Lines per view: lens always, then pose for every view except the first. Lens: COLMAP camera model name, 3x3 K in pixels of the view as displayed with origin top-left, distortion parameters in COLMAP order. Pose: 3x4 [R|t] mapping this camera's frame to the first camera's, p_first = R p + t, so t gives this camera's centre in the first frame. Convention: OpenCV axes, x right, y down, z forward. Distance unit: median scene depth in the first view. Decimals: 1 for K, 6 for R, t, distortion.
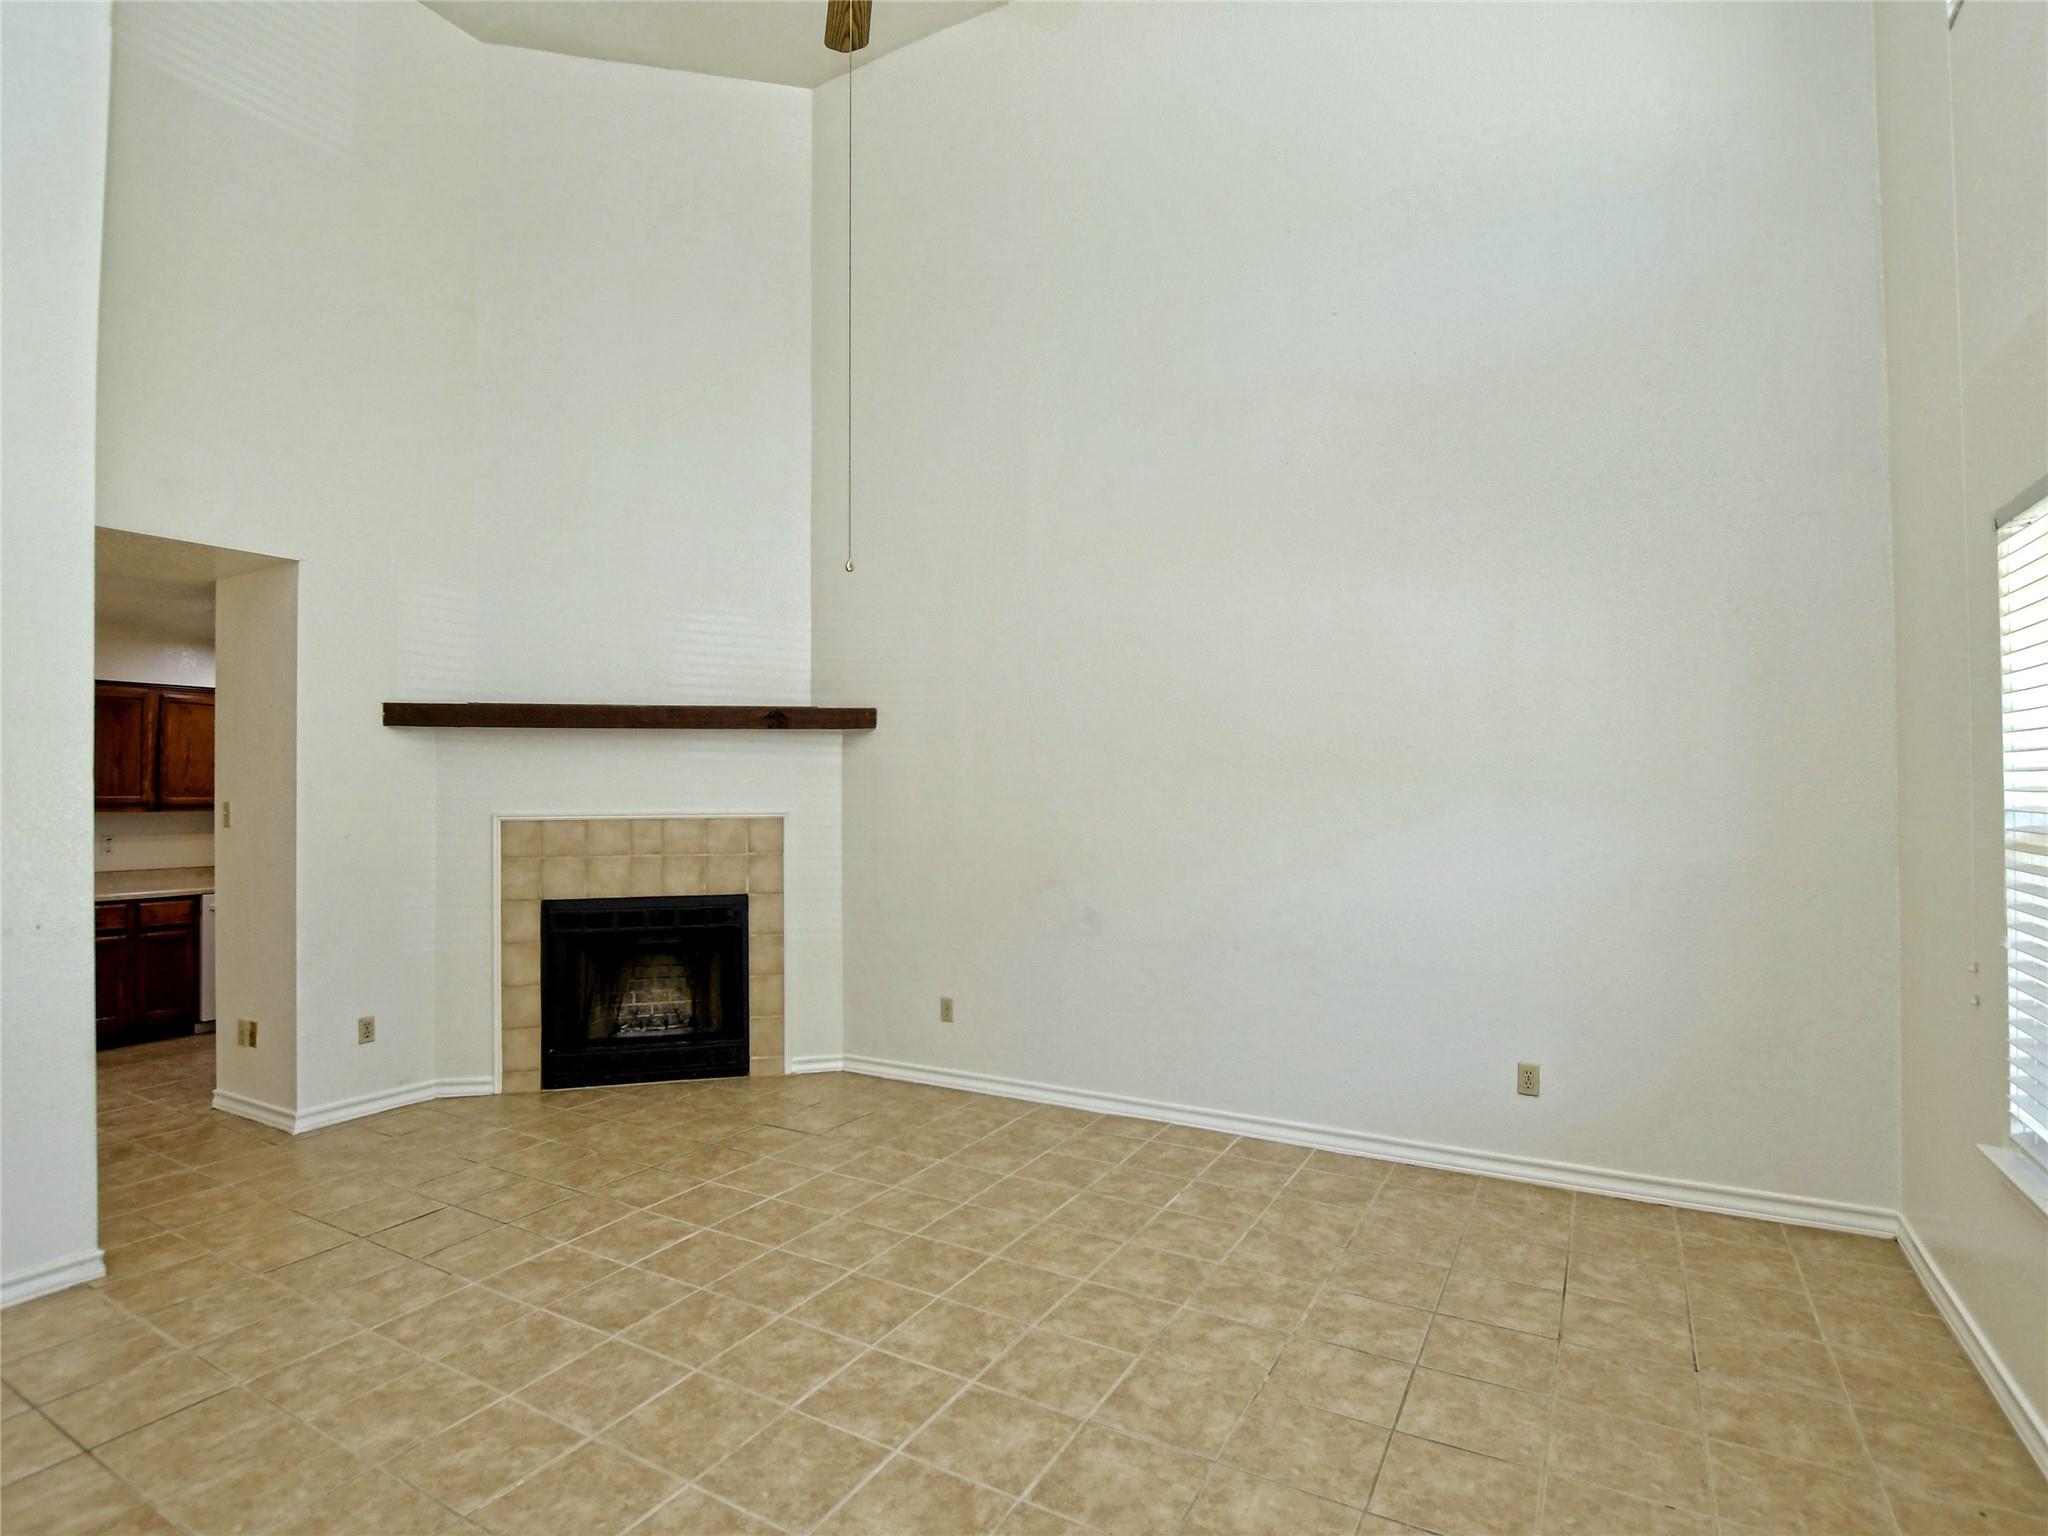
lens RADIAL K [[1046.0, 0, 1004.5], [0, 1046.0, 772.0], [0, 0, 1]] dist [-0.029520, 0.000638]
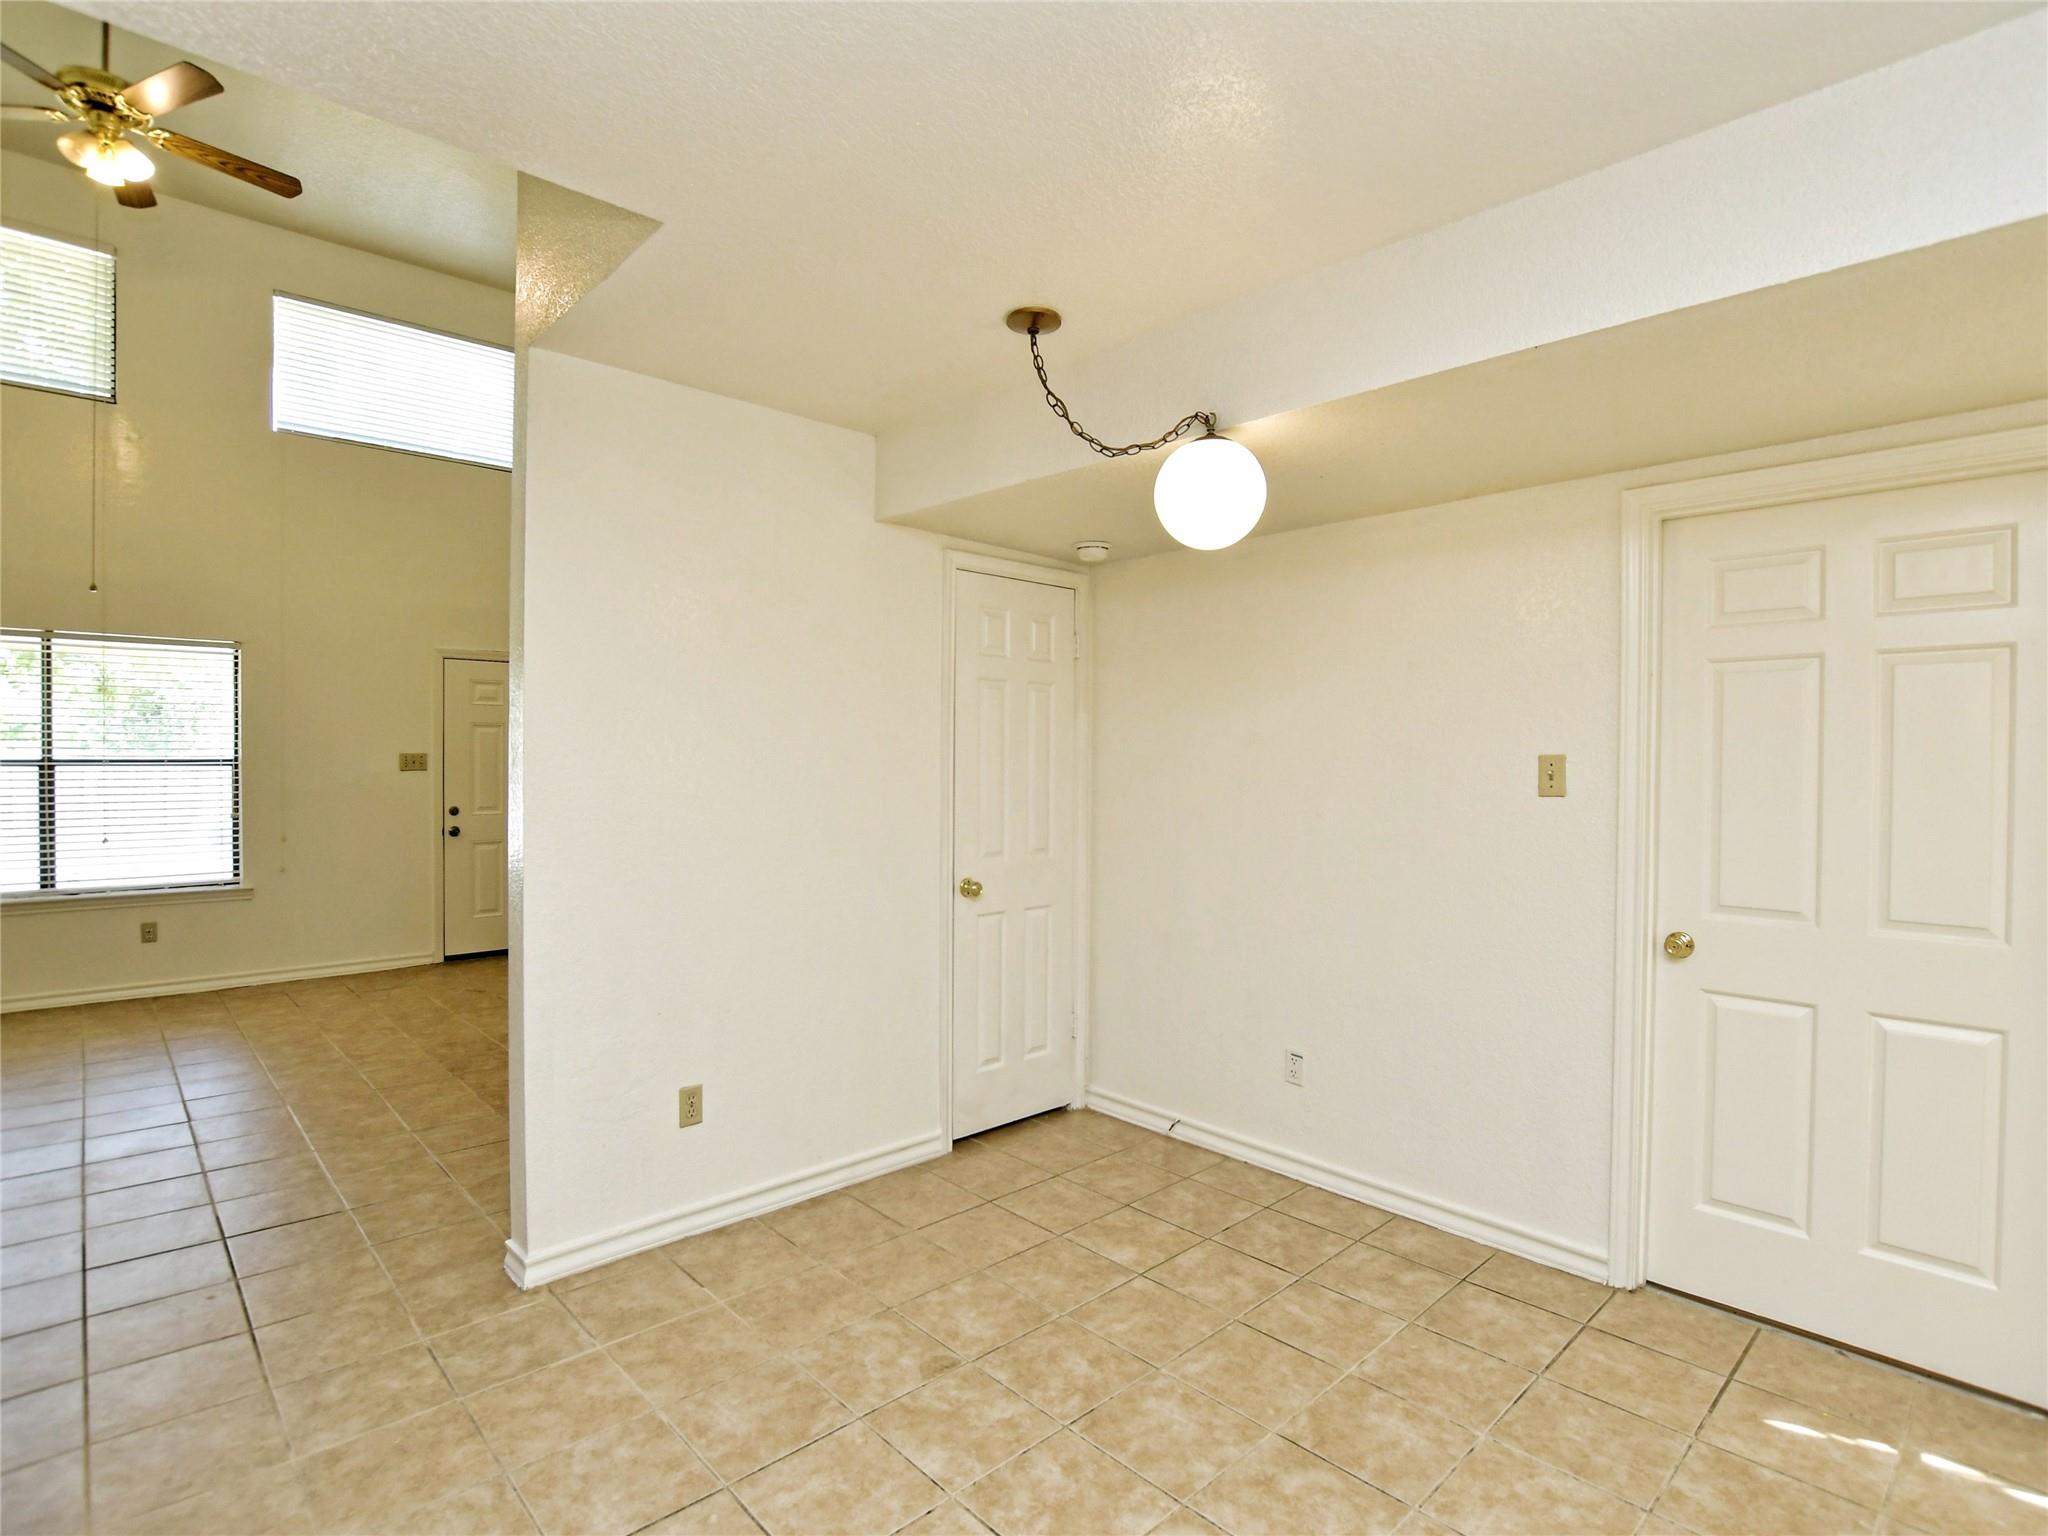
lens RADIAL K [[1023.2, 0, 1009.2], [0, 1023.2, 775.7], [0, 0, 1]] dist [-0.028996, 0.001106]
pose [[-0.958083, -0.003740, 0.286466, -1.391520], [-0.005582, 0.999969, -0.005611, 0.052072], [-0.286436, -0.006975, -0.958074, 1.535564]]
